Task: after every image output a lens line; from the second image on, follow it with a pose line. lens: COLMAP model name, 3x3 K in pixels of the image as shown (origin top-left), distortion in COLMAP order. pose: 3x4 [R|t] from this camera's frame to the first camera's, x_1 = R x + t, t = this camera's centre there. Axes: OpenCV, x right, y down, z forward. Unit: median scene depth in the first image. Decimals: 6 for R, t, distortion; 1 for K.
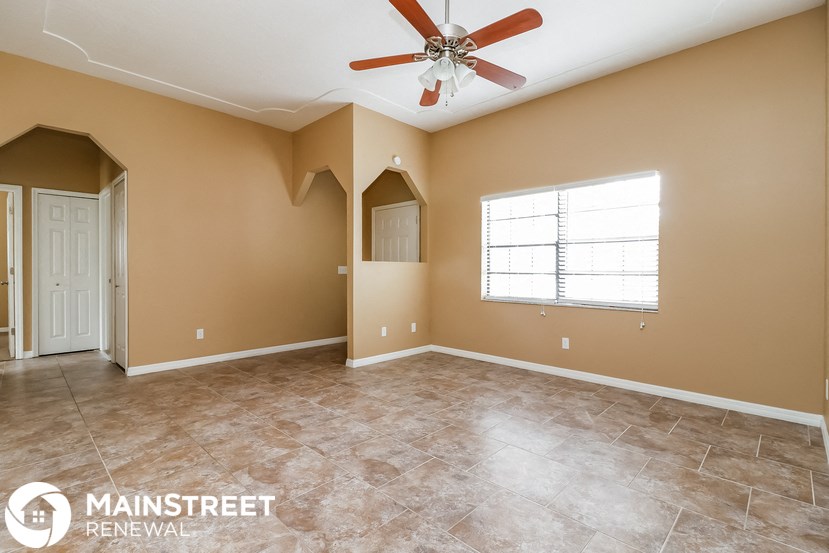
lens RADIAL K [[382.1, 0, 411.3], [0, 382.1, 266.3], [0, 0, 1]] dist [0.012416, -0.000638]
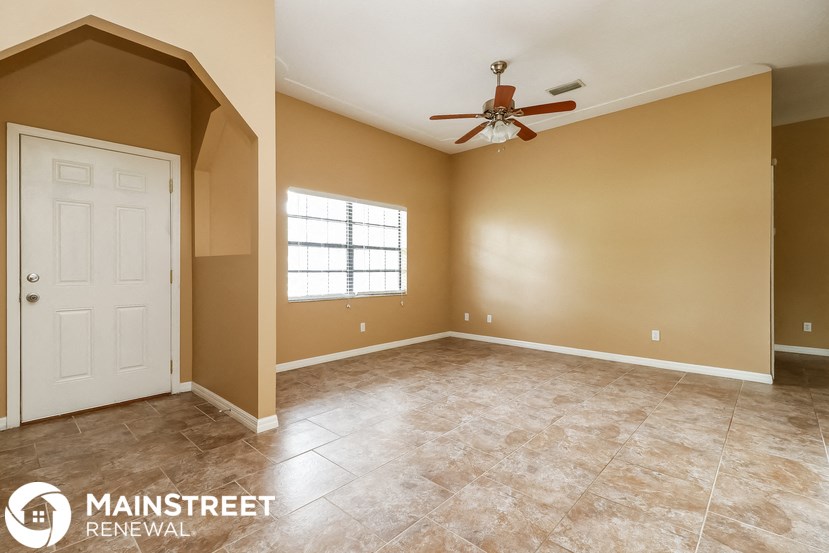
lens RADIAL K [[382.1, 0, 411.3], [0, 382.1, 266.3], [0, 0, 1]] dist [0.012416, -0.000638]
pose [[-0.014926, 0.007558, 0.999860, -1.237512], [-0.008766, 0.999932, -0.007689, 0.016438], [-0.999850, -0.008880, -0.014859, 1.271078]]
